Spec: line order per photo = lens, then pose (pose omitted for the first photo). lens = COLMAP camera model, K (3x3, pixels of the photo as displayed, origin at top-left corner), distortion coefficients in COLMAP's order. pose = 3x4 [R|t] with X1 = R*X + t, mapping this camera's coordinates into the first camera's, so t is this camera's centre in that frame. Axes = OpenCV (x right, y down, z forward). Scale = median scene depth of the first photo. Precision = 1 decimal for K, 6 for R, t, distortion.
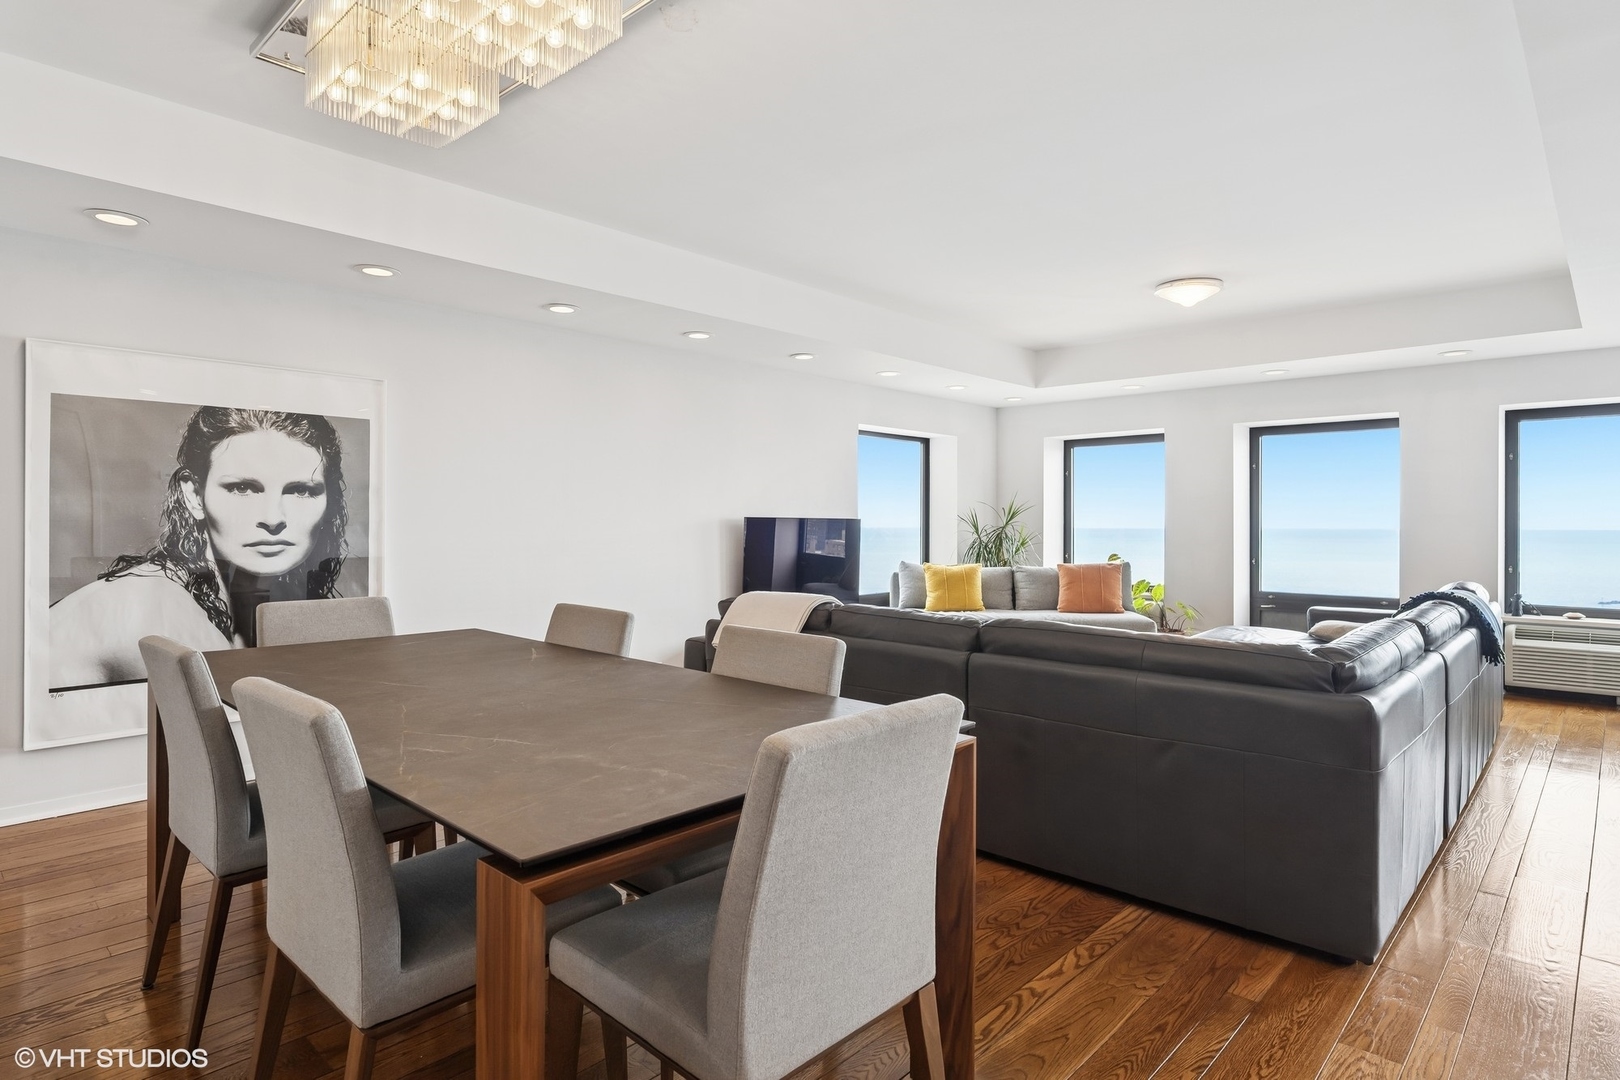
lens RADIAL K [[882.8, 0, 813.6], [0, 882.8, 515.6], [0, 0, 1]] dist [-0.014068, 0.002502]
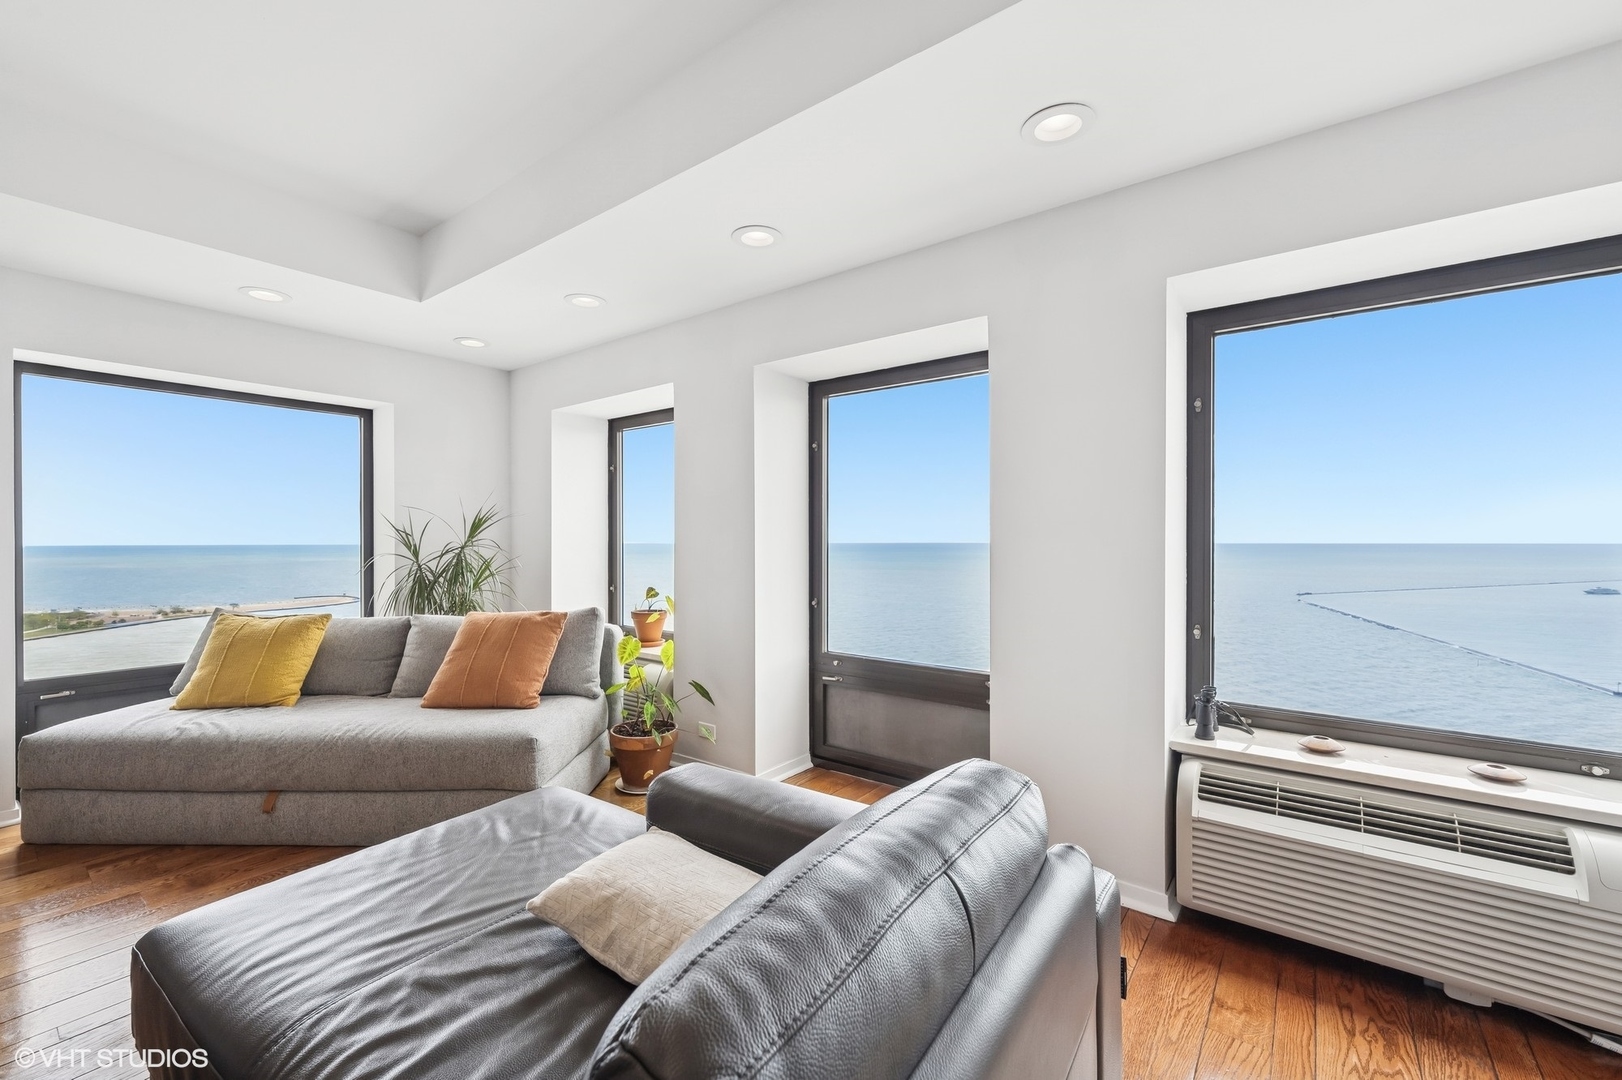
lens RADIAL K [[692.7, 0, 806.4], [0, 692.7, 535.4], [0, 0, 1]] dist [-0.000116, 0.000111]
pose [[0.994520, -0.002724, 0.104513, 0.756116], [0.002581, 0.999996, 0.001505, 0.008430], [-0.104517, -0.001227, 0.994522, 0.894913]]
